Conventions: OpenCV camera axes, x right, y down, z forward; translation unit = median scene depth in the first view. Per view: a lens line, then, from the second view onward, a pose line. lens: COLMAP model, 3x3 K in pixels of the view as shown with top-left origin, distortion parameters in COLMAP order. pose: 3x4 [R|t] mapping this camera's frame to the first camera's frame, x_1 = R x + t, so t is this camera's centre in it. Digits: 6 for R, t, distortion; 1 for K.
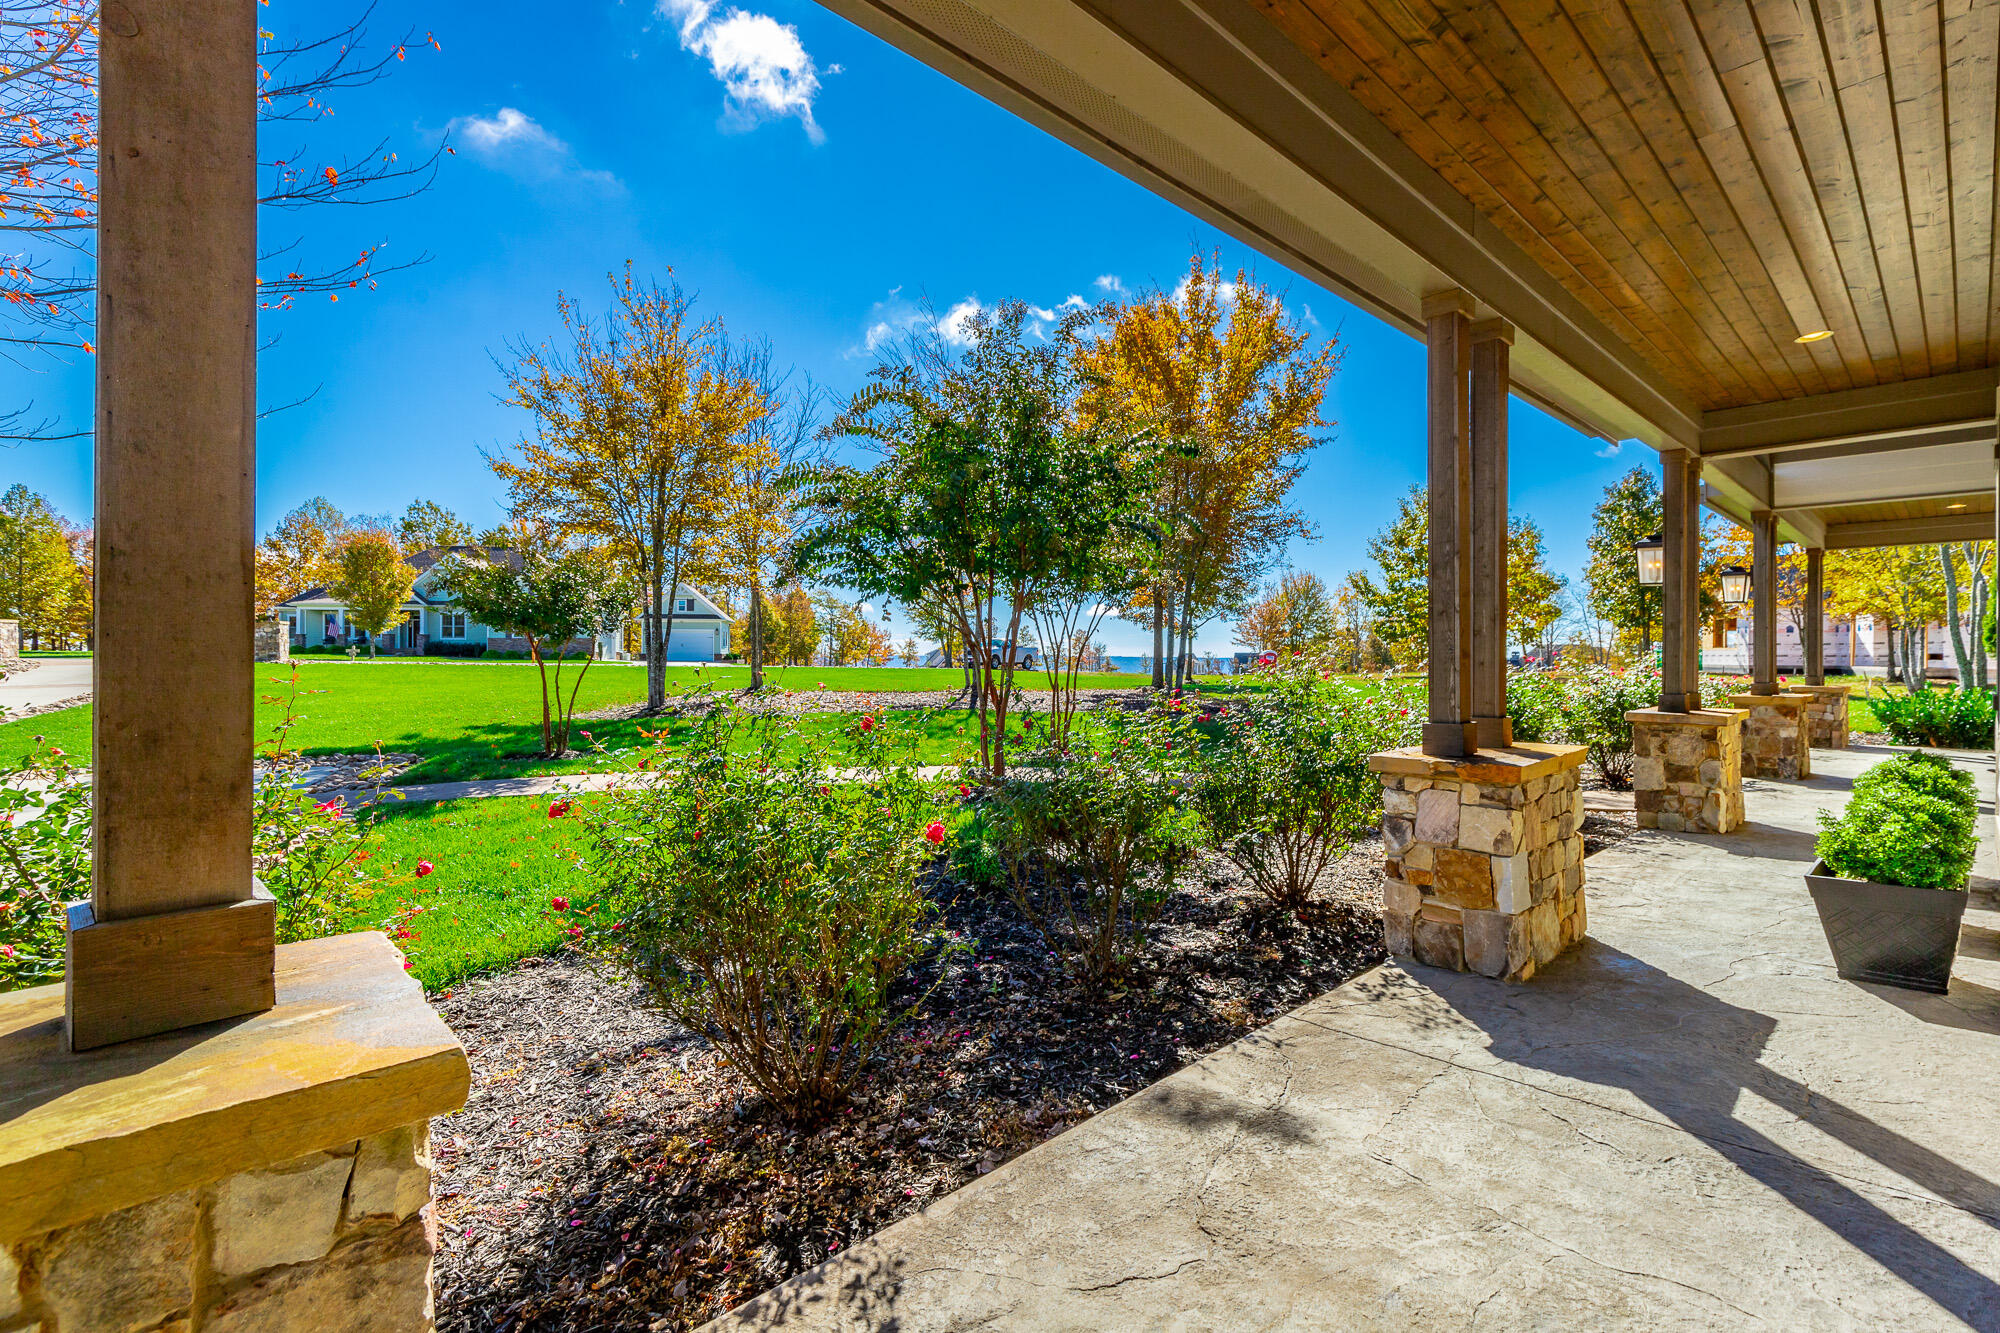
lens RADIAL K [[904.5, 0, 1016.1], [0, 904.5, 652.9], [0, 0, 1]] dist [-0.000052, 0.002464]
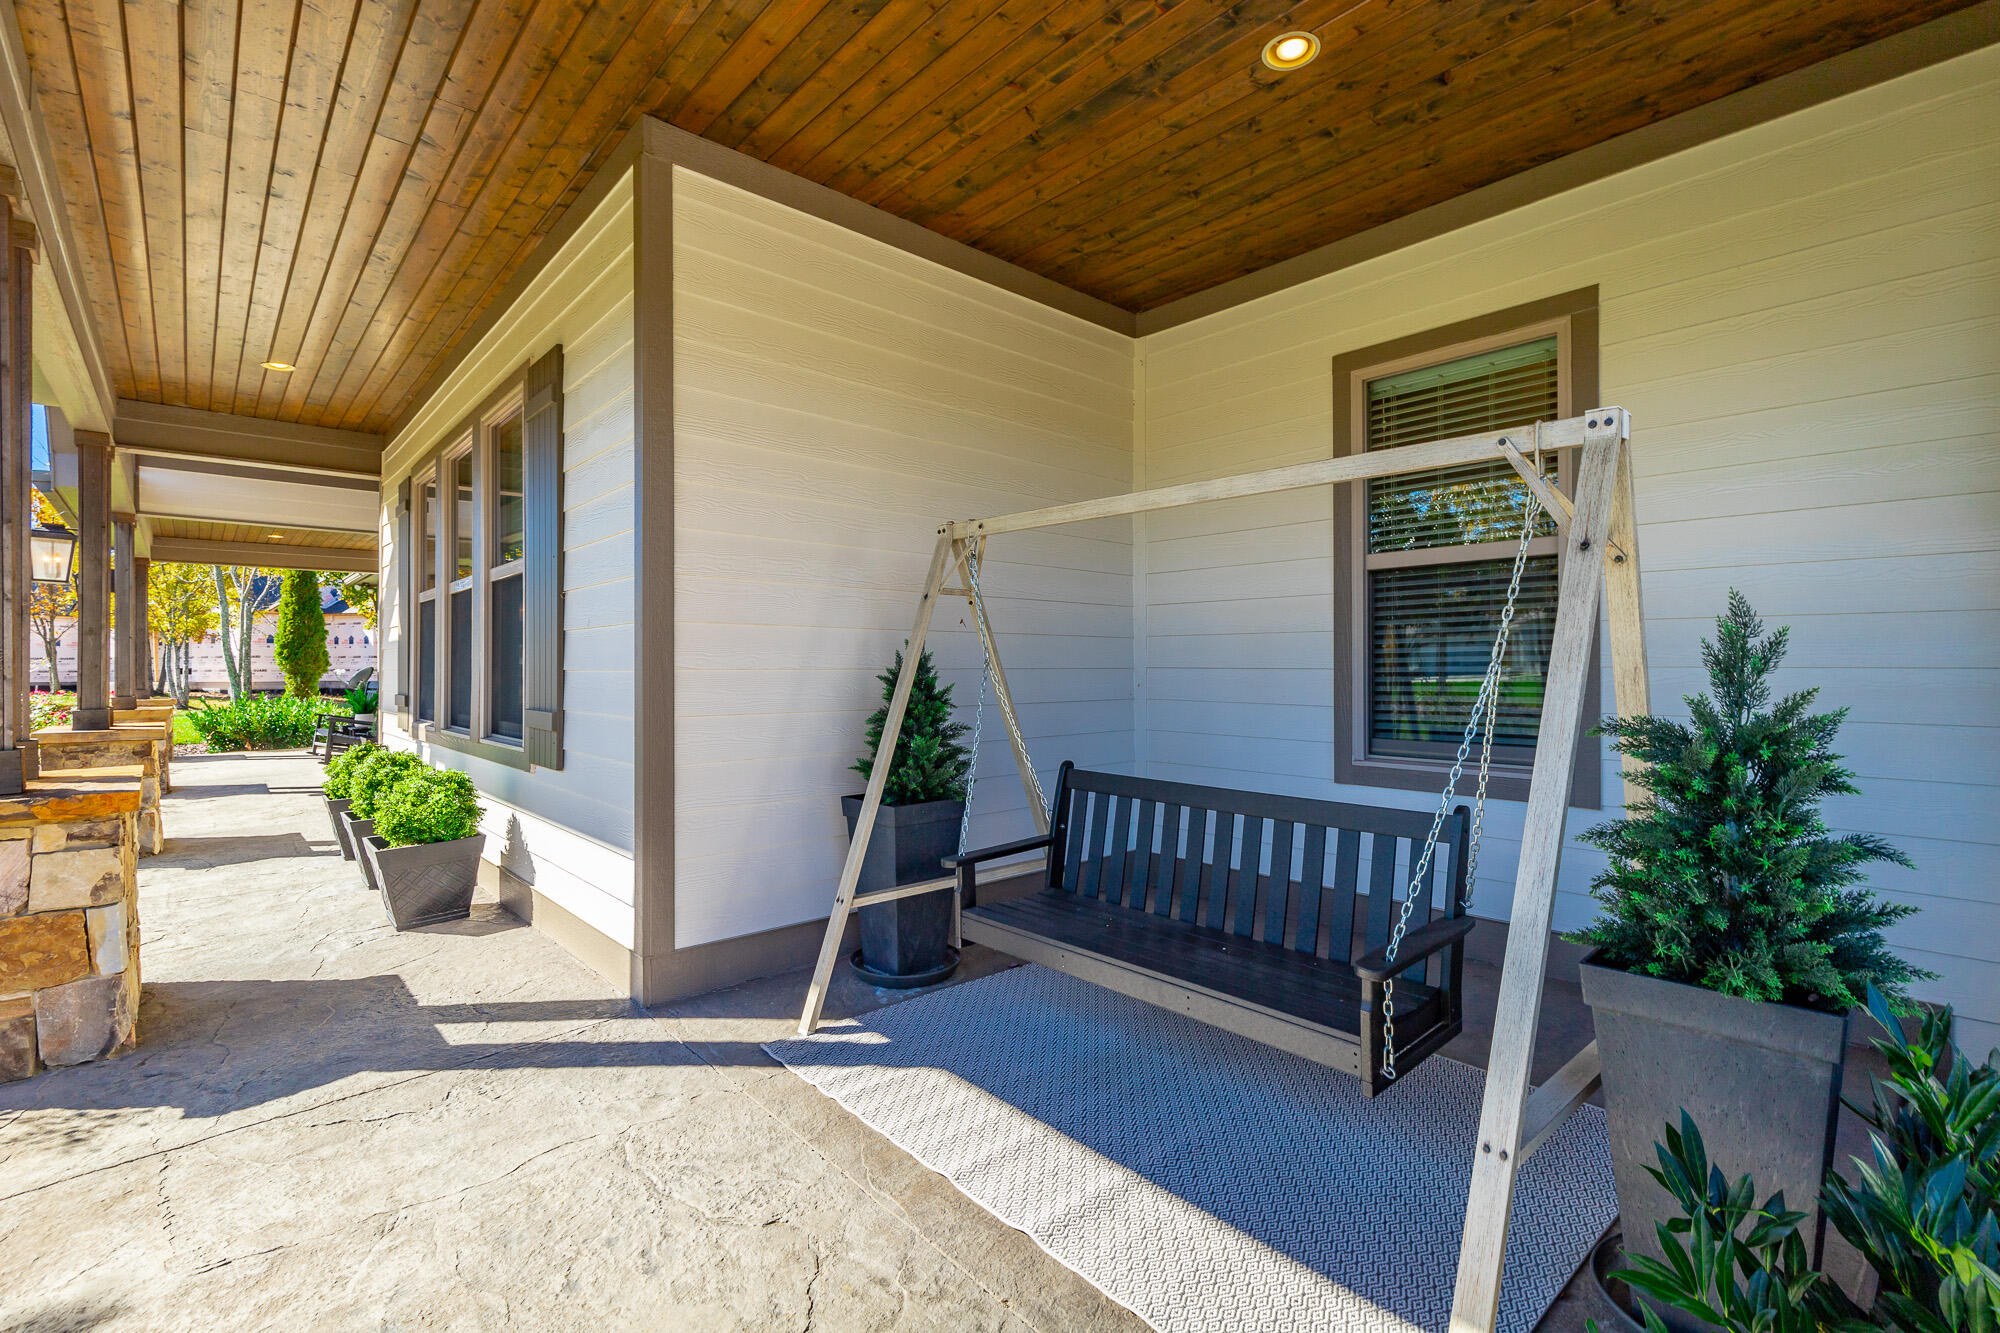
lens RADIAL K [[904.5, 0, 1017.1], [0, 904.5, 667.6], [0, 0, 1]] dist [-0.000052, 0.002464]
pose [[0.005679, -0.001684, 0.999982, -0.292504], [0.003624, 0.999992, 0.001663, 0.013893], [-0.999977, 0.003614, 0.005685, 0.189811]]
